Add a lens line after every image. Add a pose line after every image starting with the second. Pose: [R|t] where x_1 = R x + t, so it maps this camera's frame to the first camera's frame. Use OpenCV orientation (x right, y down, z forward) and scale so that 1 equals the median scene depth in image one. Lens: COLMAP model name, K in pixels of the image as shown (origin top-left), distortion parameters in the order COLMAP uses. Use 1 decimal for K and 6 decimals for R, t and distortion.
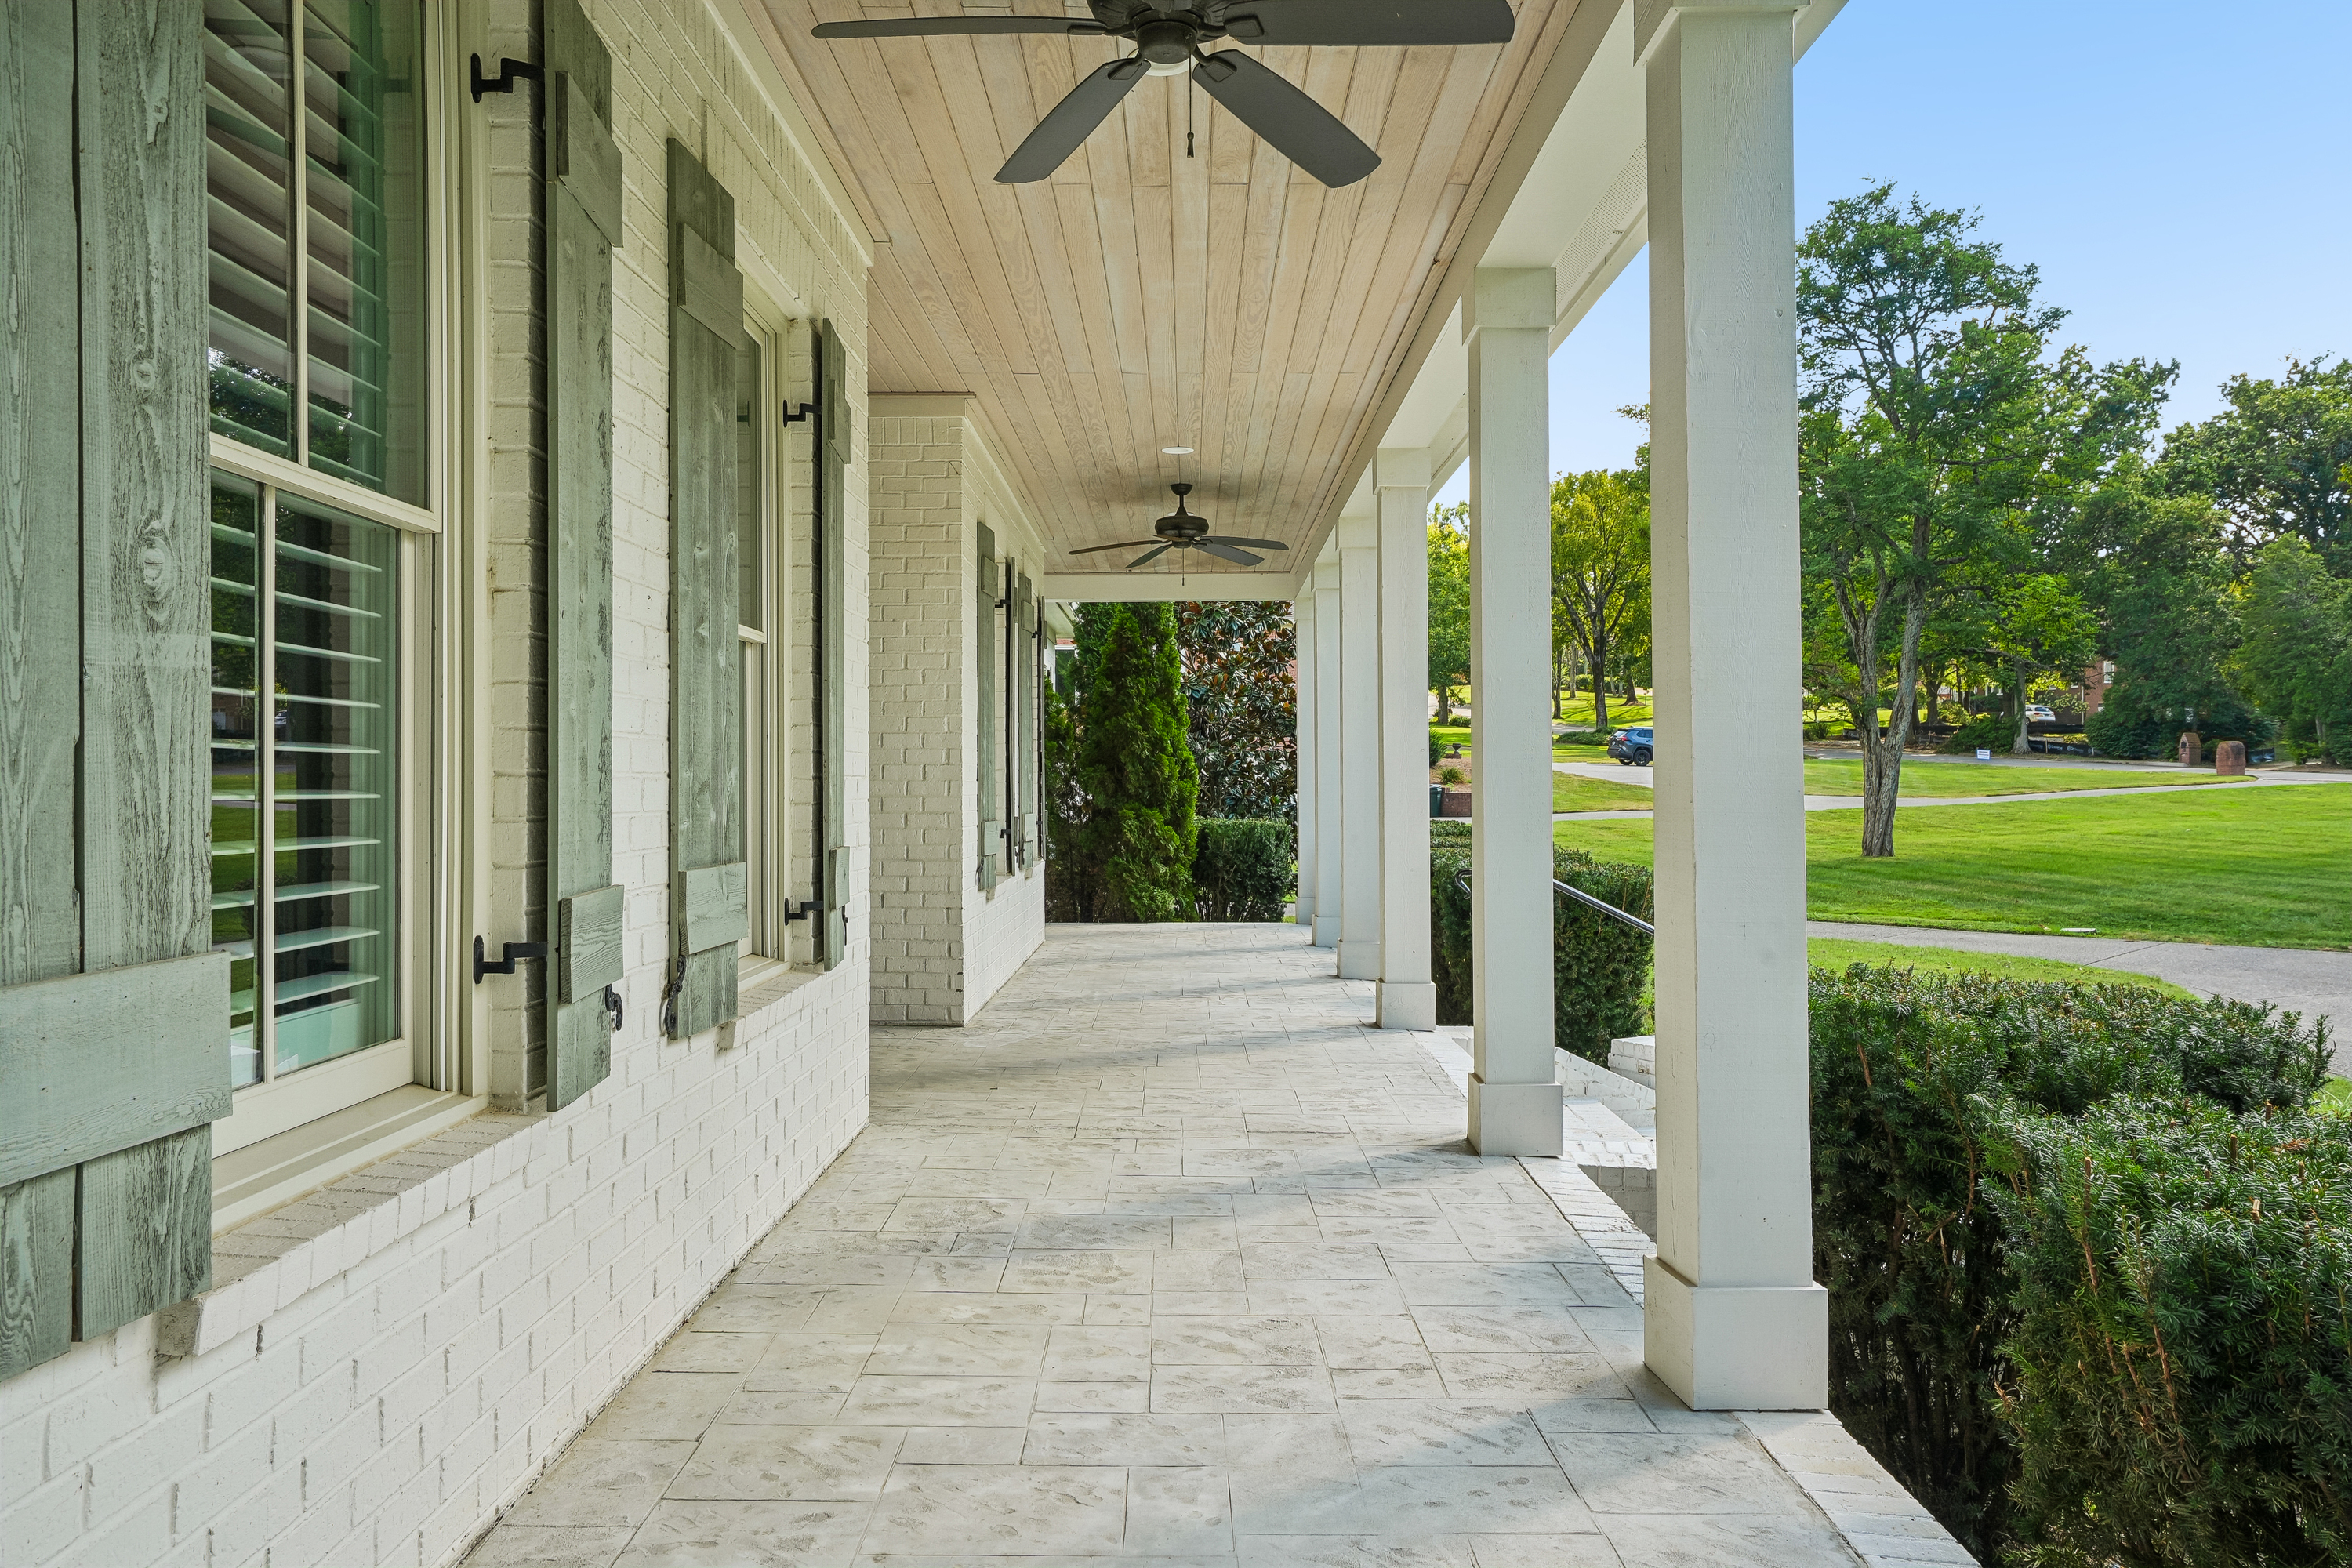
lens RADIAL K [[1674.8, 0, 1185.5], [0, 1674.8, 773.6], [0, 0, 1]] dist [0.000558, 0.034266]
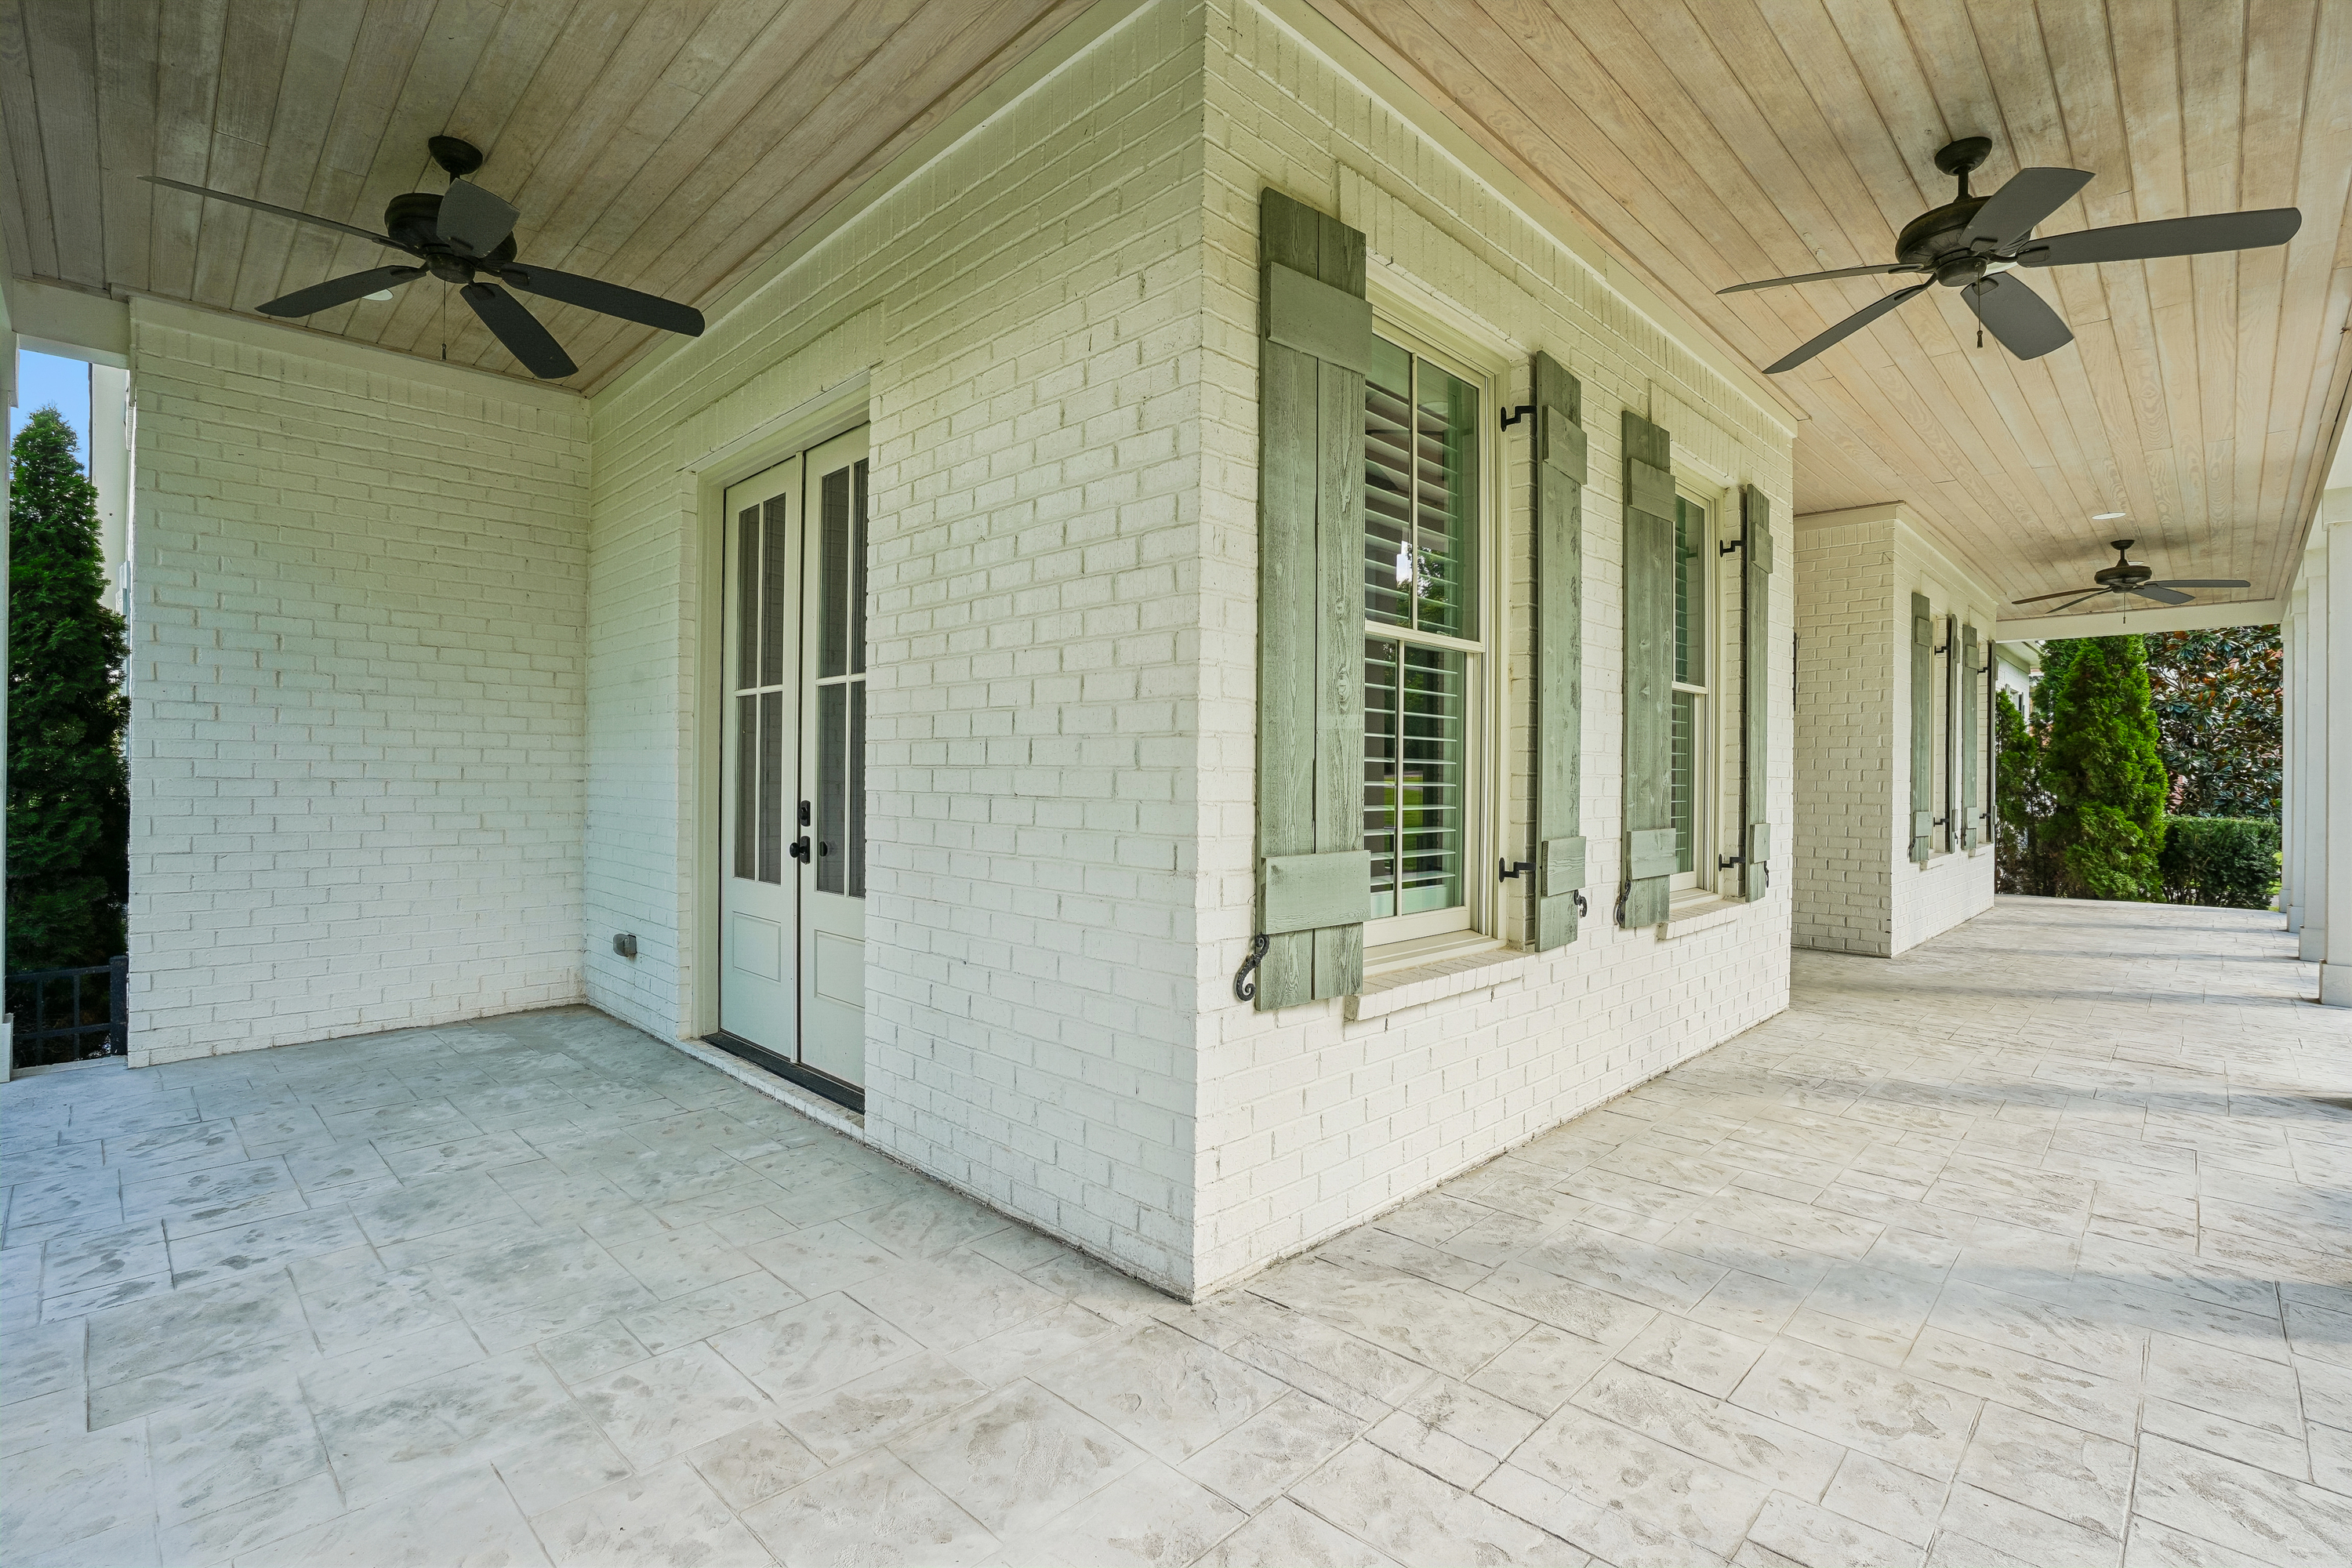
lens RADIAL K [[1108.9, 0, 1174.7], [0, 1108.9, 780.3], [0, 0, 1]] dist [-0.049948, 0.015919]
pose [[0.720832, 0.009081, -0.693050, 0.148550], [-0.005489, 0.999958, 0.007393, -0.000311], [0.693088, -0.001525, 0.720851, -0.145225]]
